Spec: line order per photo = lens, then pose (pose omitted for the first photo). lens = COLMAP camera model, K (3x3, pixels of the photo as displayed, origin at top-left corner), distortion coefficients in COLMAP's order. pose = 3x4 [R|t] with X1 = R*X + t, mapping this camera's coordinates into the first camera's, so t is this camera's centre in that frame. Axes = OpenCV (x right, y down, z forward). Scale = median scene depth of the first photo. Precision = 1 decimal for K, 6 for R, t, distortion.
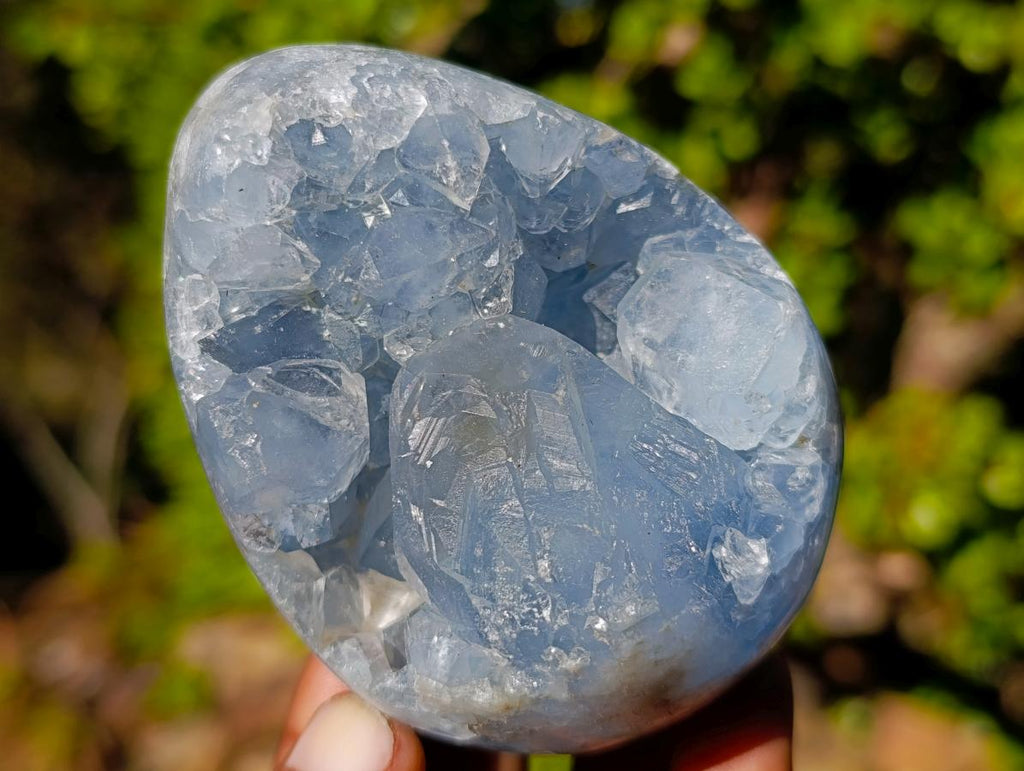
lens RADIAL K [[1466.9, 0, 518.9], [0, 1466.9, 386.5], [0, 0, 1]] dist [0.307279, -1.944561]
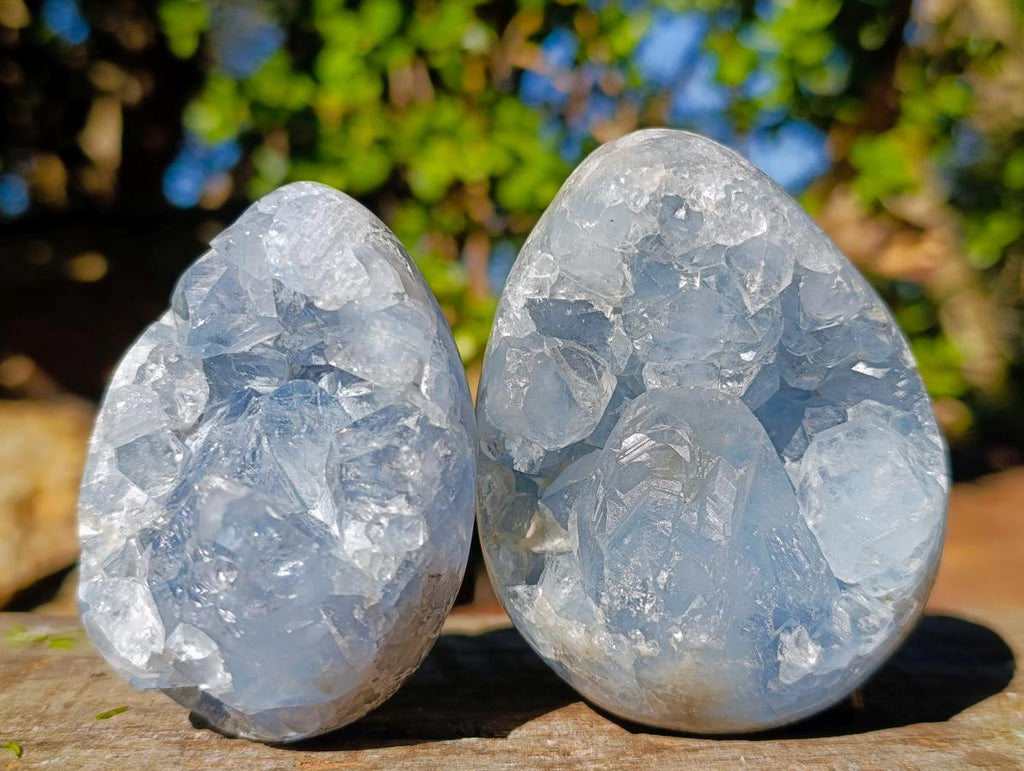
lens RADIAL K [[1466.9, 0, 518.9], [0, 1466.9, 386.5], [0, 0, 1]] dist [0.307279, -1.944561]
pose [[0.851929, 0.507080, -0.130716, -0.006642], [-0.503535, 0.861792, 0.061369, -0.040352], [0.143769, 0.013538, 0.989519, -0.329746]]
